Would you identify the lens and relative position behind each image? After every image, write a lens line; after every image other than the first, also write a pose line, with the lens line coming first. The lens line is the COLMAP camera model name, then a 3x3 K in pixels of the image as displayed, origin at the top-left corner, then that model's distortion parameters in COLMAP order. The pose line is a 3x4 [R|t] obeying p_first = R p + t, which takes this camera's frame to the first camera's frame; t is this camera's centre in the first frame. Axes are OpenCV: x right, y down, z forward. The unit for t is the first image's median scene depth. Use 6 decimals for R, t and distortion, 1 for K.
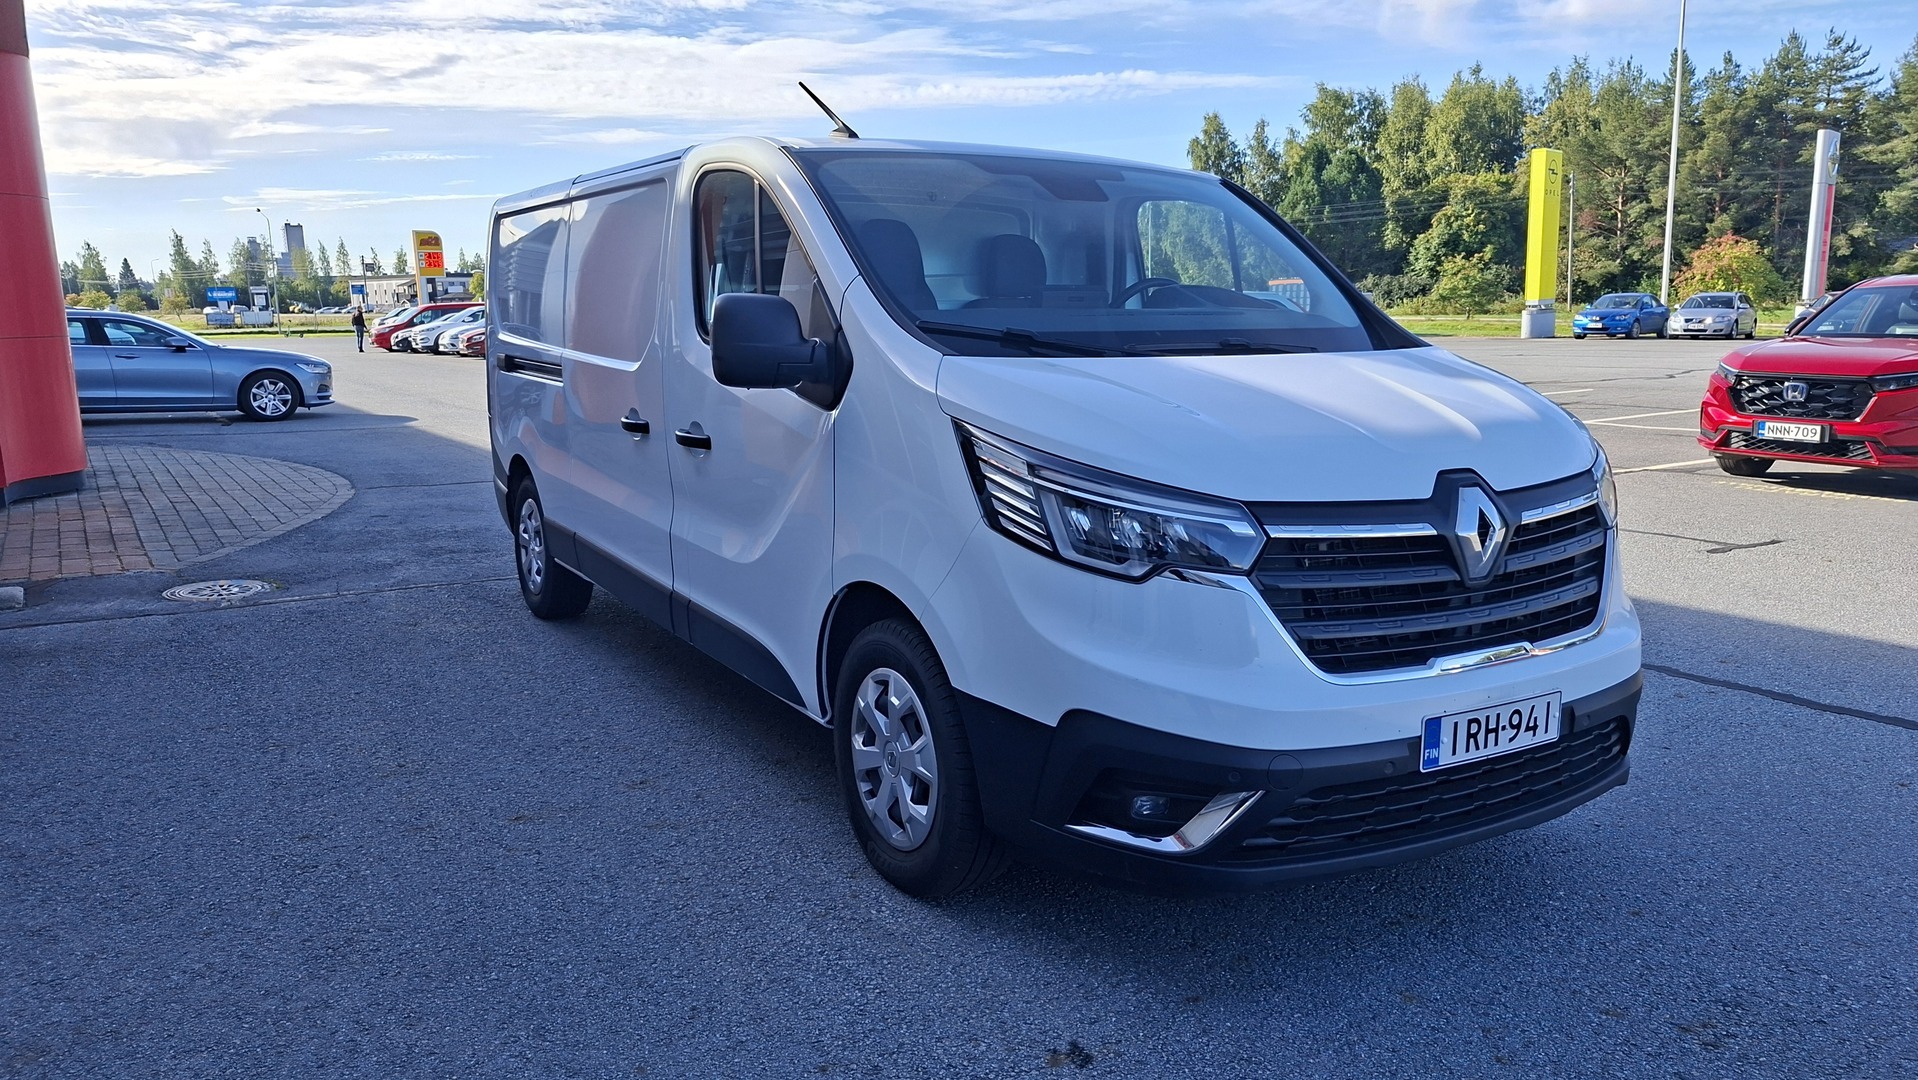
lens RADIAL K [[1409.4, 0, 956.0], [0, 1409.4, 542.1], [0, 0, 1]] dist [-0.049975, 0.036171]
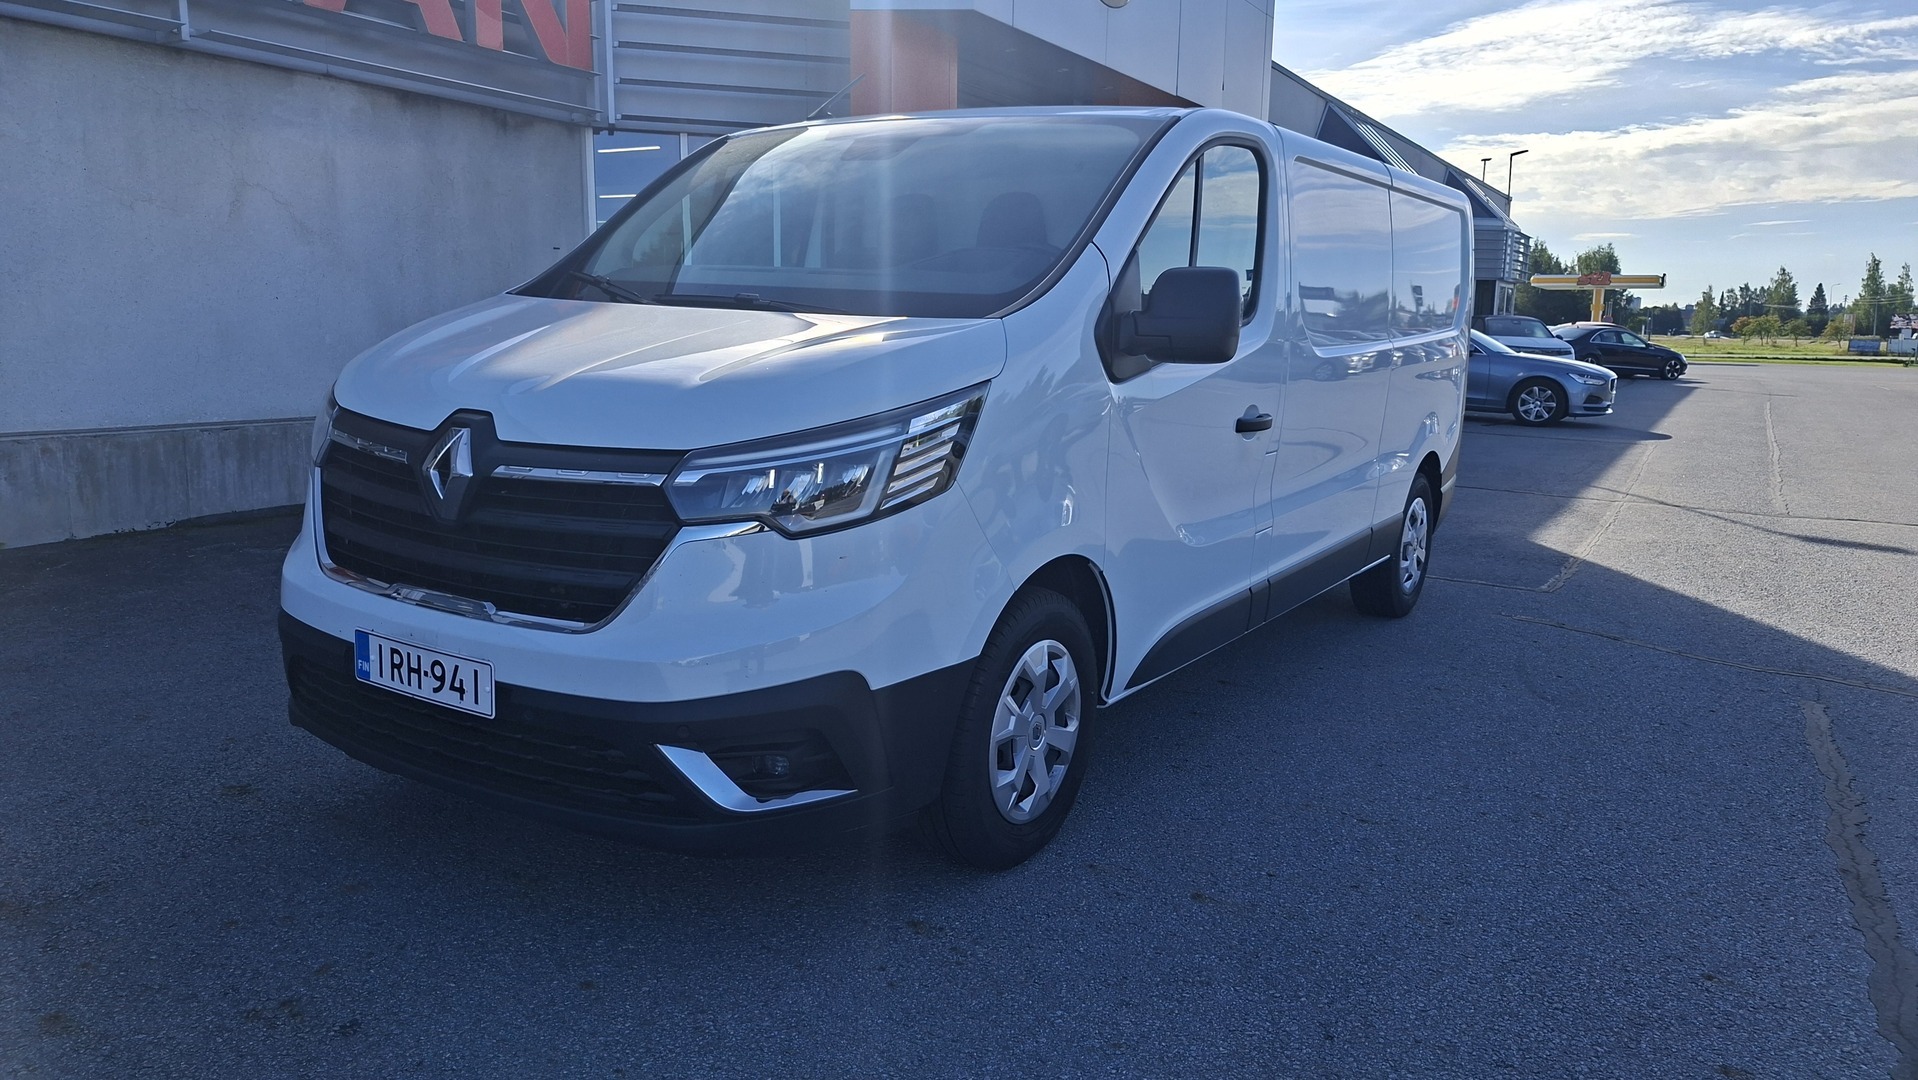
lens RADIAL K [[1409.4, 0, 956.0], [0, 1409.4, 542.1], [0, 0, 1]] dist [-0.049975, 0.036171]
pose [[0.429686, 0.155714, -0.889451, 0.261571], [-0.172884, 0.980983, 0.088220, -0.019957], [0.886274, 0.115865, 0.448435, 0.163789]]
